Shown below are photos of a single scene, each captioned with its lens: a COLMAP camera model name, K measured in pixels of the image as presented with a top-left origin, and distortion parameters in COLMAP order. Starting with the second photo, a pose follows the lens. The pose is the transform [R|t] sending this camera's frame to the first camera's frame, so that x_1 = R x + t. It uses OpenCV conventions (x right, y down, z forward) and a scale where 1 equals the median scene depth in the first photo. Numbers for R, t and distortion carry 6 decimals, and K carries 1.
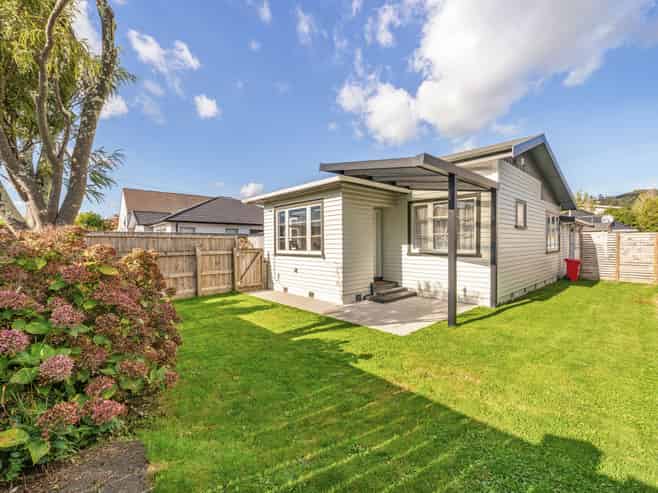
lens RADIAL K [[284.1, 0, 329.0], [0, 284.1, 246.5], [0, 0, 1]] dist [0.001066, -0.000056]
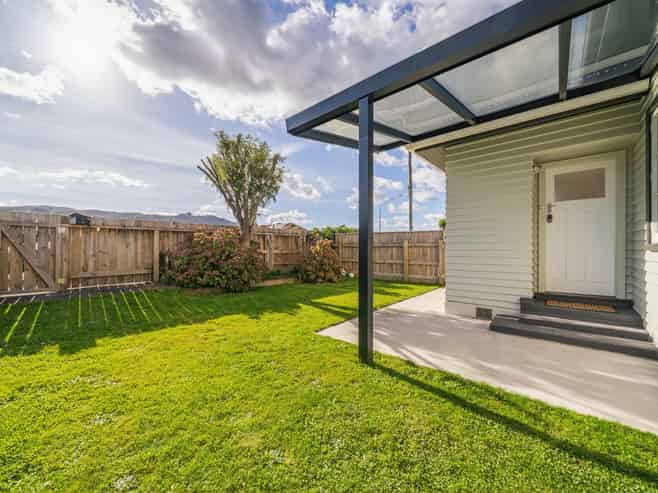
lens RADIAL K [[269.0, 0, 331.1], [0, 269.0, 240.5], [0, 0, 1]] dist [-0.002489, -0.000114]
pose [[0.114269, -0.017640, -0.993293, 0.662409], [-0.011904, 0.999746, -0.019124, 0.031994], [0.993379, 0.014009, 0.114030, 0.586353]]
